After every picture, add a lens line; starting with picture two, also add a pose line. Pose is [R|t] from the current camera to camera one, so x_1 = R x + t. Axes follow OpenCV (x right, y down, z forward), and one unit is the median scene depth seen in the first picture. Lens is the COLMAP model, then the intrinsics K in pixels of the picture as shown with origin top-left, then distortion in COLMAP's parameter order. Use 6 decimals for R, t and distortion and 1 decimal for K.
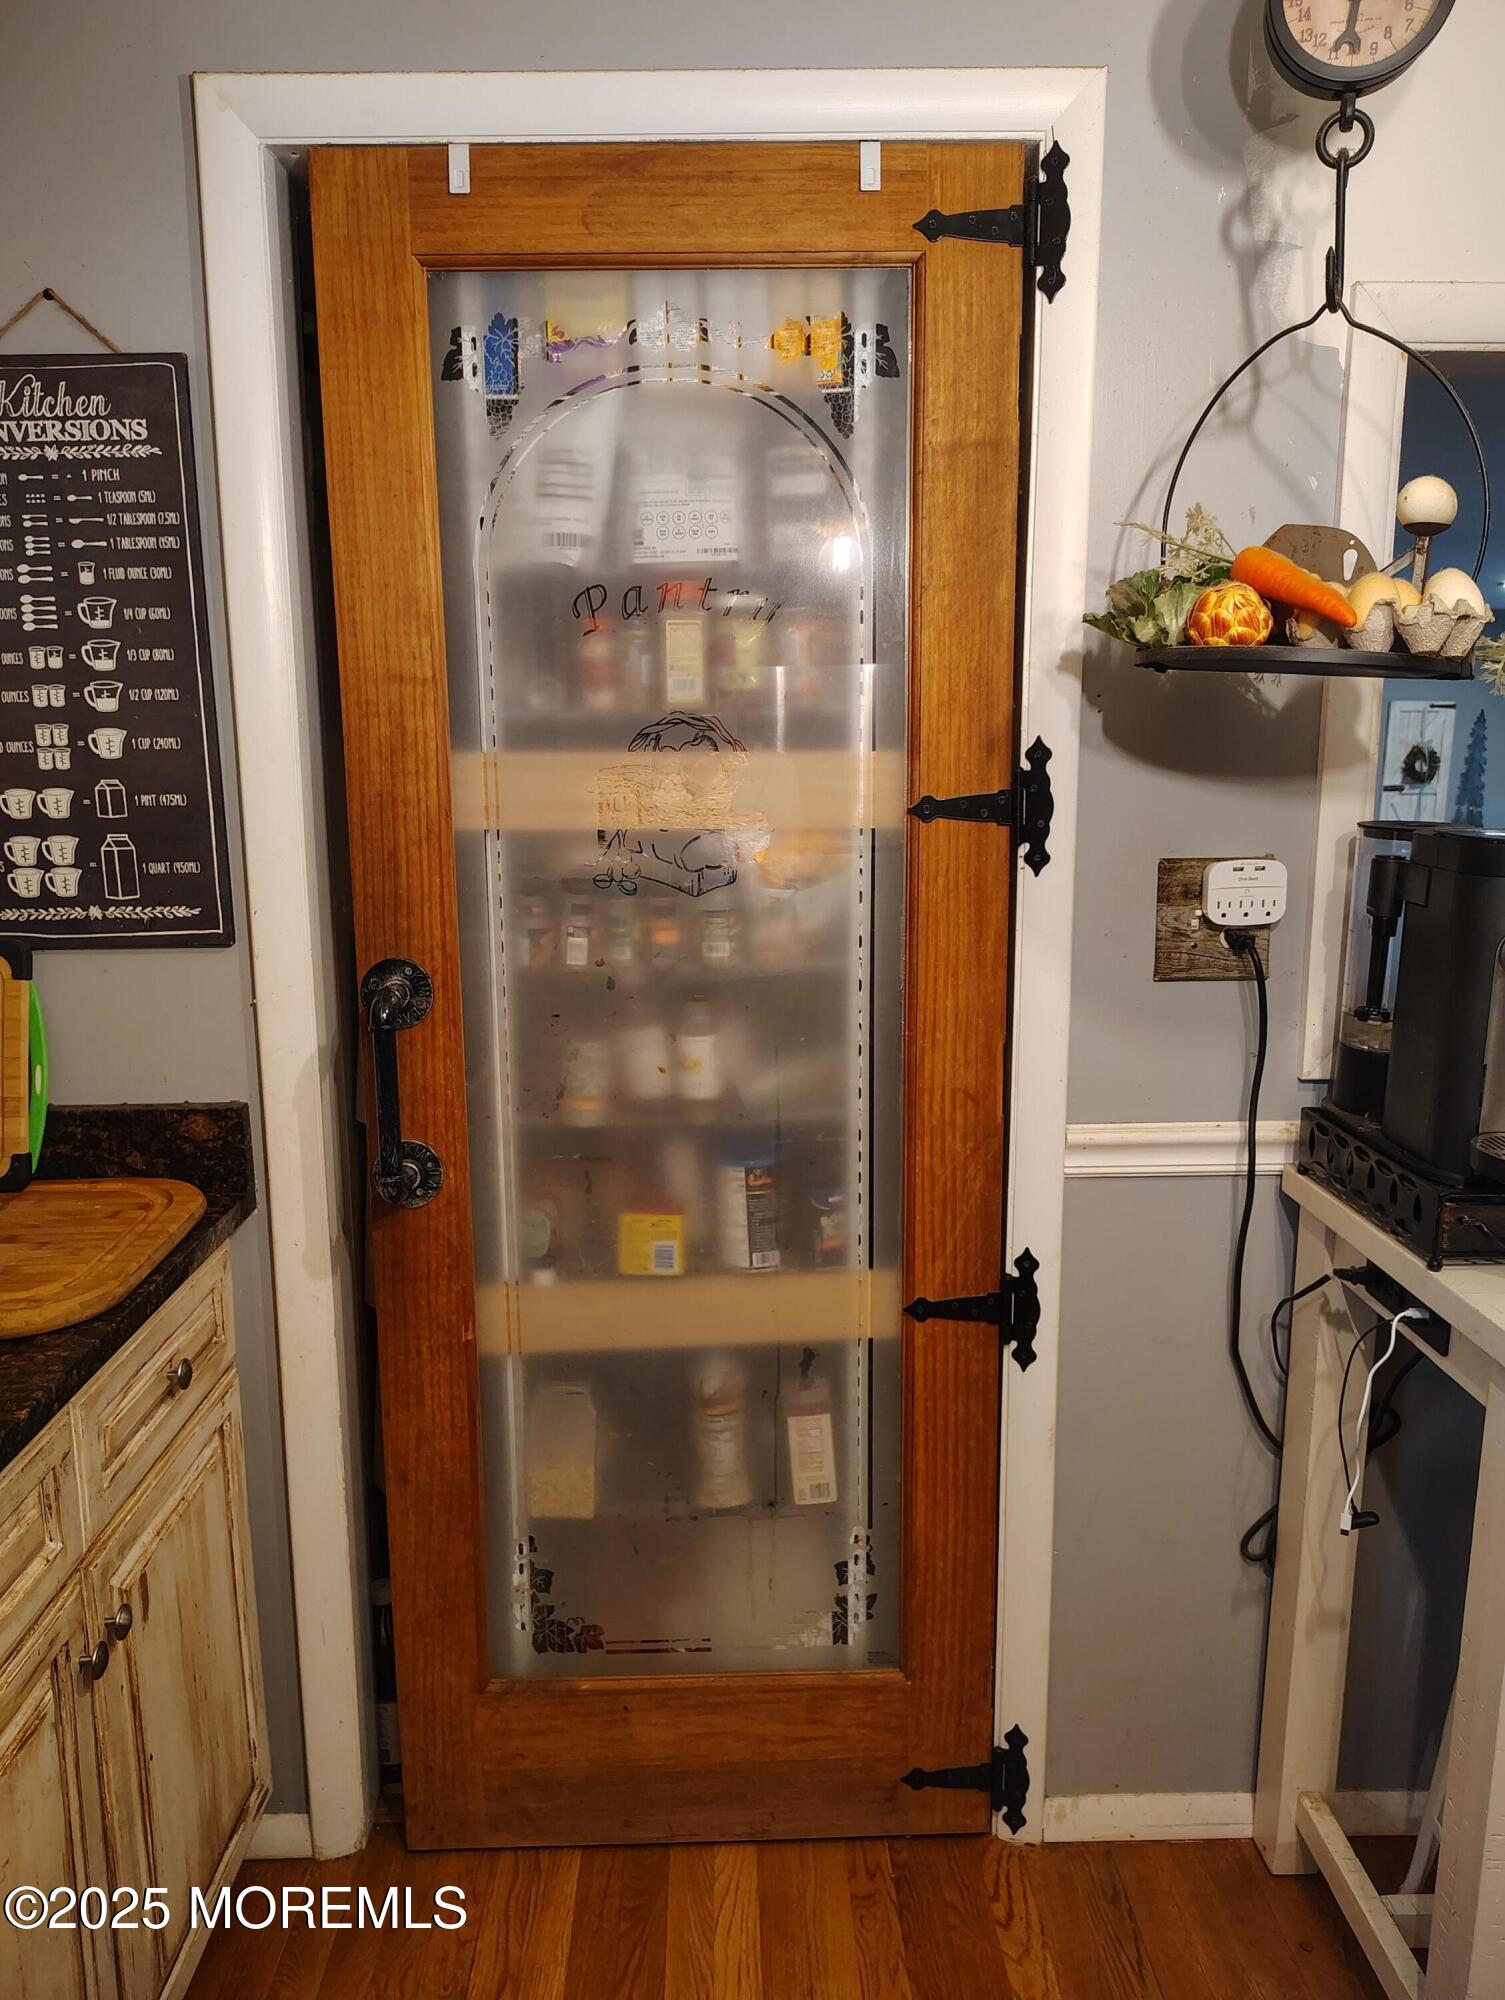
lens RADIAL K [[1391.9, 0, 747.0], [0, 1391.9, 1001.0], [0, 0, 1]] dist [0.035004, 0.001357]
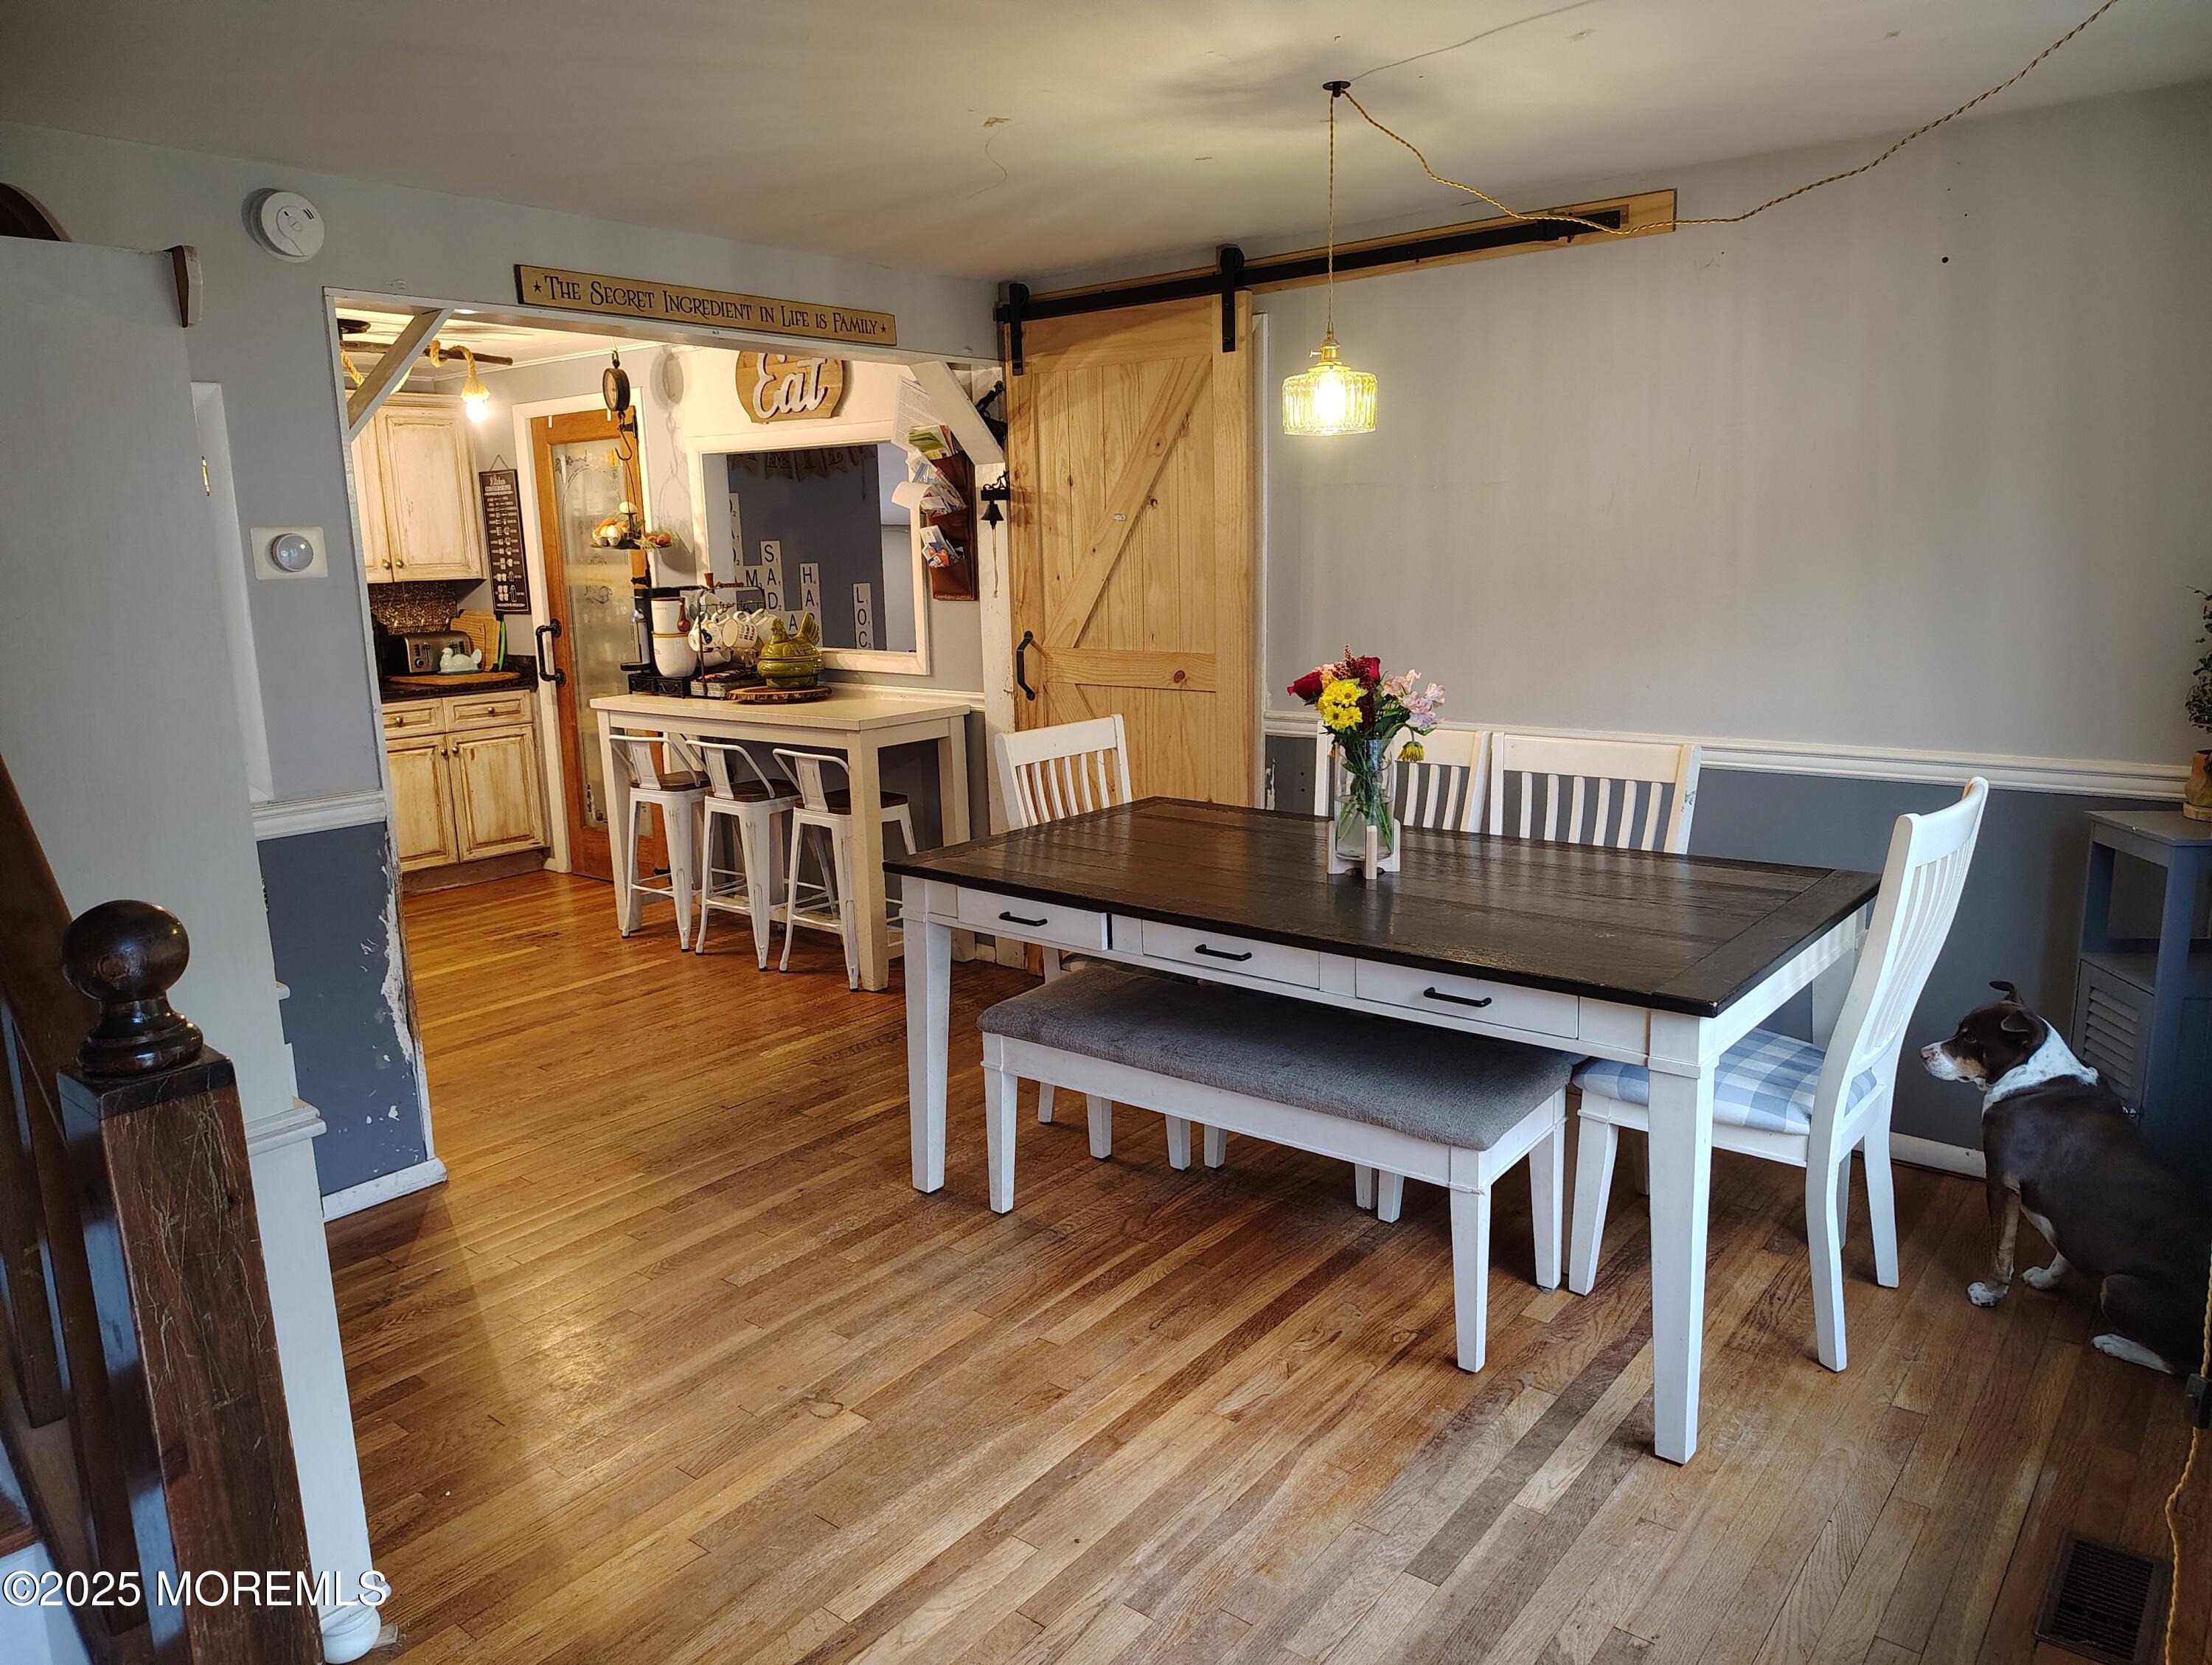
lens RADIAL K [[1533.5, 0, 1108.6], [0, 1533.5, 835.2], [0, 0, 1]] dist [0.002052, 0.000285]
pose [[0.769601, 0.110578, -0.628877, 3.717440], [-0.092781, 0.993804, 0.061203, 0.165763], [0.631748, 0.011246, 0.775092, -1.321265]]
